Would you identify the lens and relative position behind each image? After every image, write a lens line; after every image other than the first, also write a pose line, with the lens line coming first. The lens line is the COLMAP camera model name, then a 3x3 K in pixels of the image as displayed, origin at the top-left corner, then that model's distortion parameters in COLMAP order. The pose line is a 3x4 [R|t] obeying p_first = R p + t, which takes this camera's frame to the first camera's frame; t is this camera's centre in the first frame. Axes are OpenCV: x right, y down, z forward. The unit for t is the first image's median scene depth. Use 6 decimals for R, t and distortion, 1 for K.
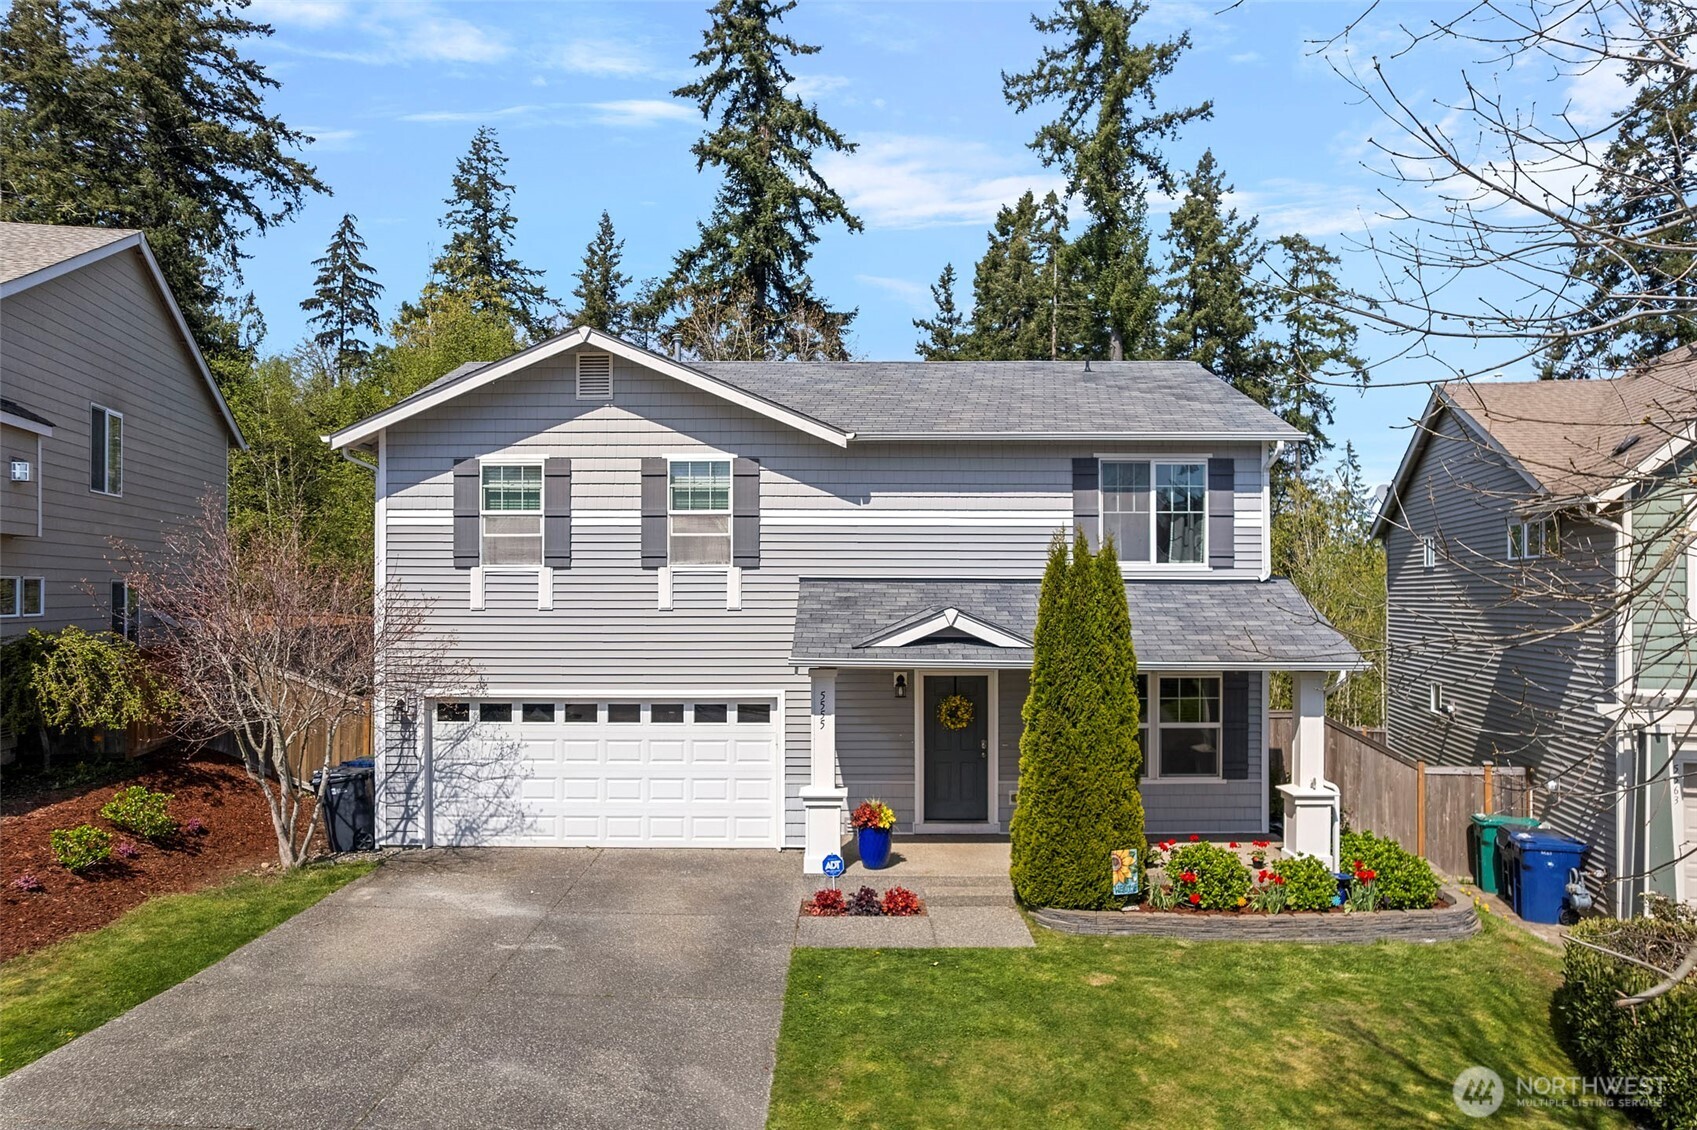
lens RADIAL K [[1185.0, 0, 853.3], [0, 1185.0, 566.7], [0, 0, 1]] dist [-0.019977, 0.006997]
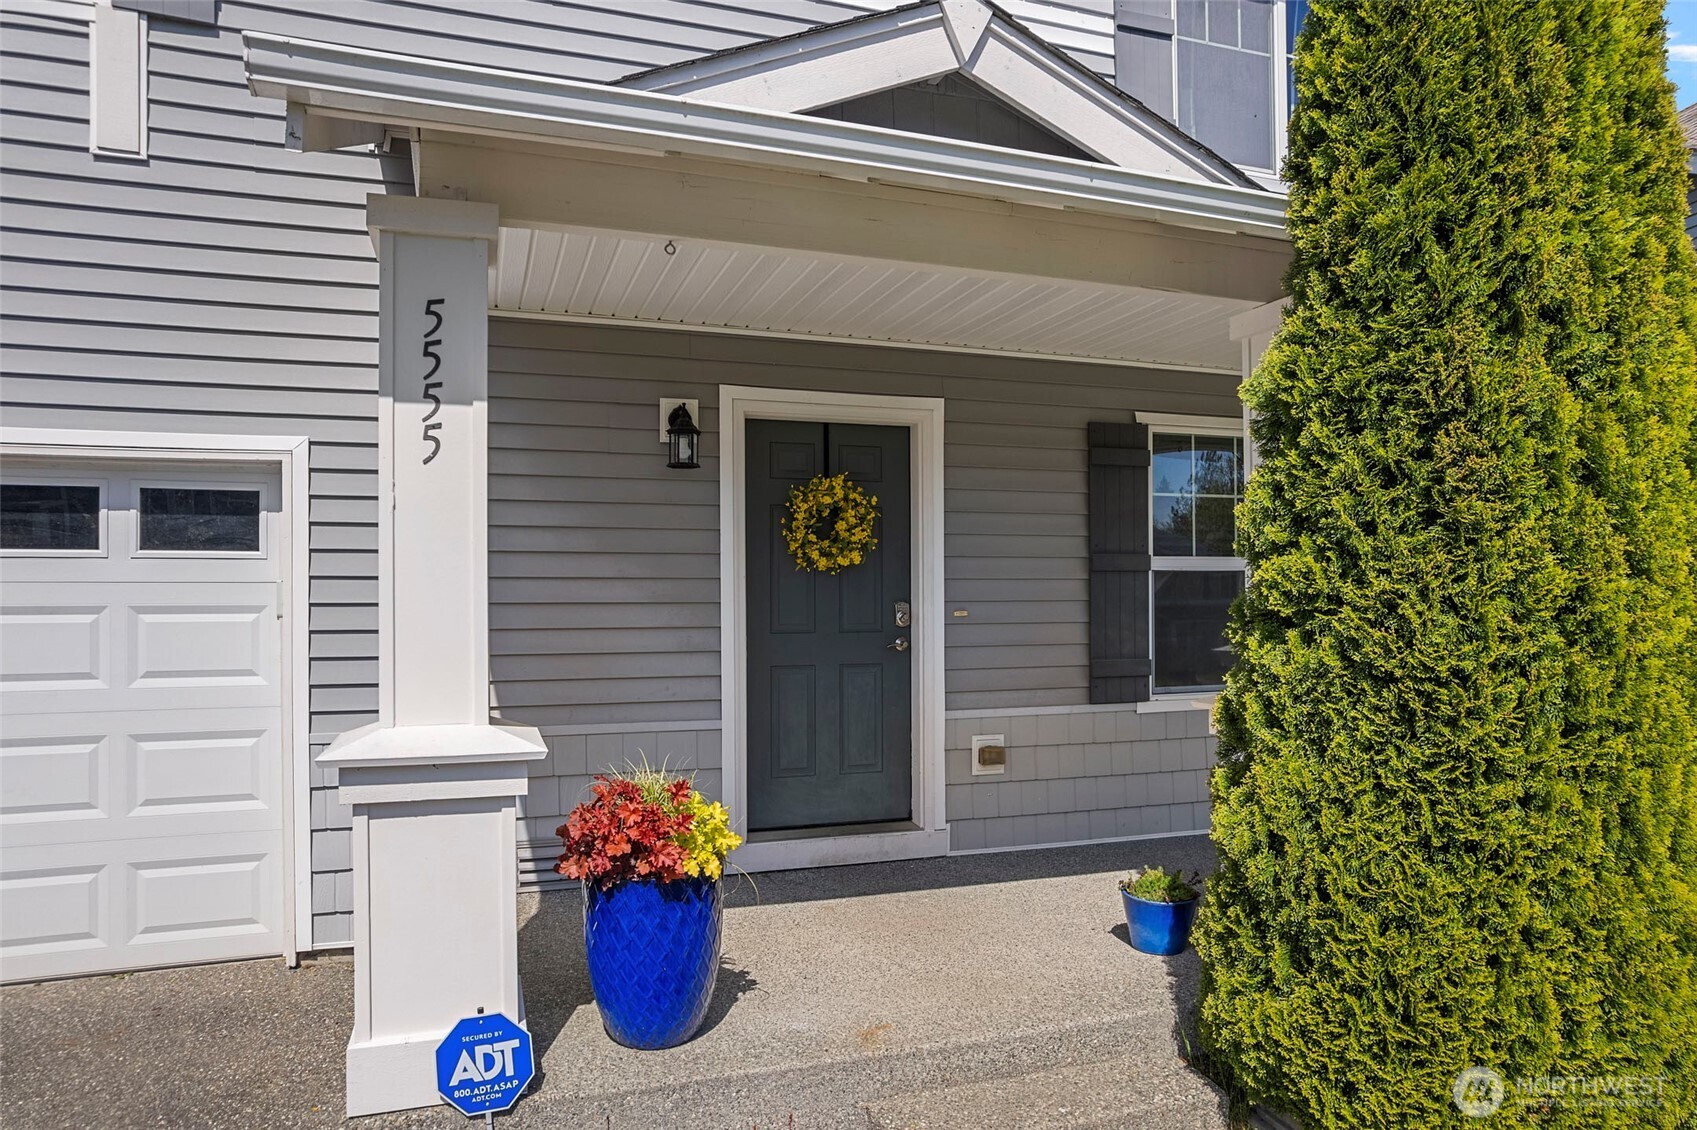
lens RADIAL K [[1185.0, 0, 847.2], [0, 1185.0, 576.4], [0, 0, 1]] dist [-0.019977, 0.006997]
pose [[0.953340, -0.003044, 0.301884, -0.018176], [0.000780, 0.999971, 0.007619, 0.151809], [-0.301898, -0.007029, 0.953314, 0.735490]]
